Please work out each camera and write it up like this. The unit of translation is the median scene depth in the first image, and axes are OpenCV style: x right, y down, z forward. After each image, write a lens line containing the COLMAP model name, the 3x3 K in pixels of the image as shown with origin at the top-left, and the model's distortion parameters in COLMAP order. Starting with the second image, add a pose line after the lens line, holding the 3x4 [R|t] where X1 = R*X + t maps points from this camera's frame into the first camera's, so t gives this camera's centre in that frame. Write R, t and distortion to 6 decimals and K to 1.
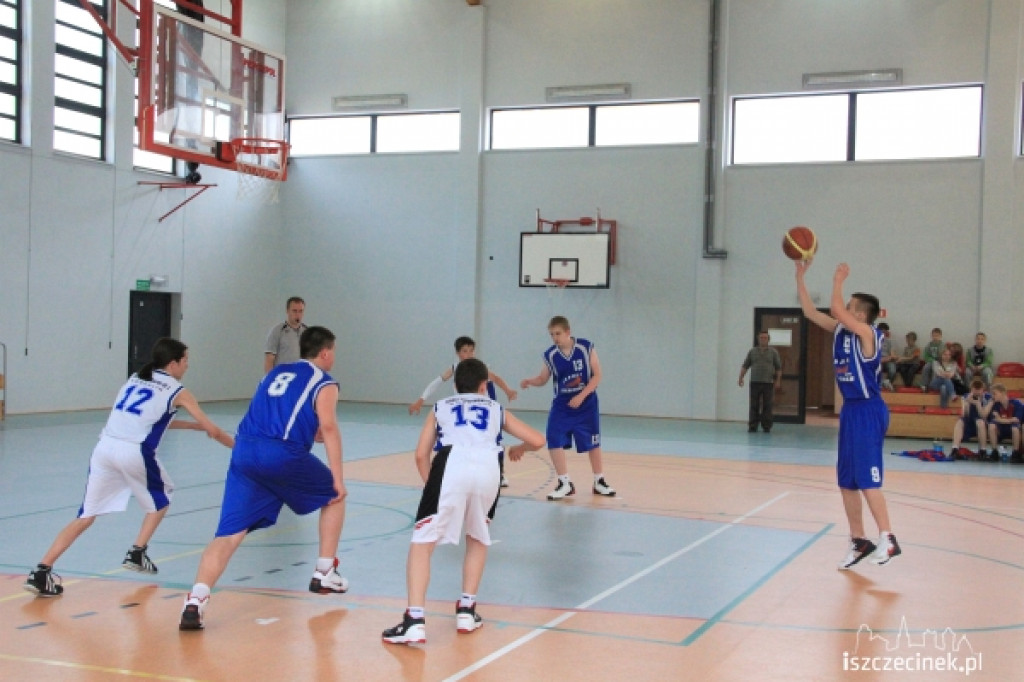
lens RADIAL K [[1298.6, 0, 512.0], [0, 1298.6, 341.0], [0, 0, 1]] dist [0.081232, 0.005566]
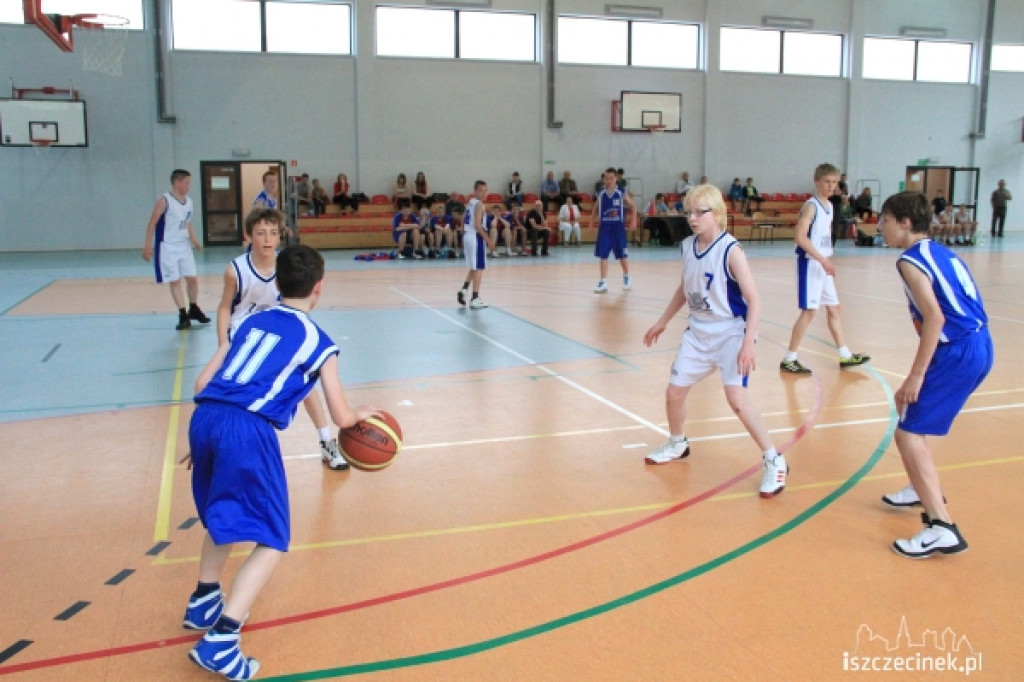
lens RADIAL K [[938.5, 0, 498.1], [0, 938.5, 341.4], [0, 0, 1]] dist [-0.157944, 0.245345]
pose [[0.766464, -0.132396, 0.628493, -0.202135], [0.024198, 0.983782, 0.177731, -0.004508], [-0.641831, -0.121016, 0.757237, 0.075060]]
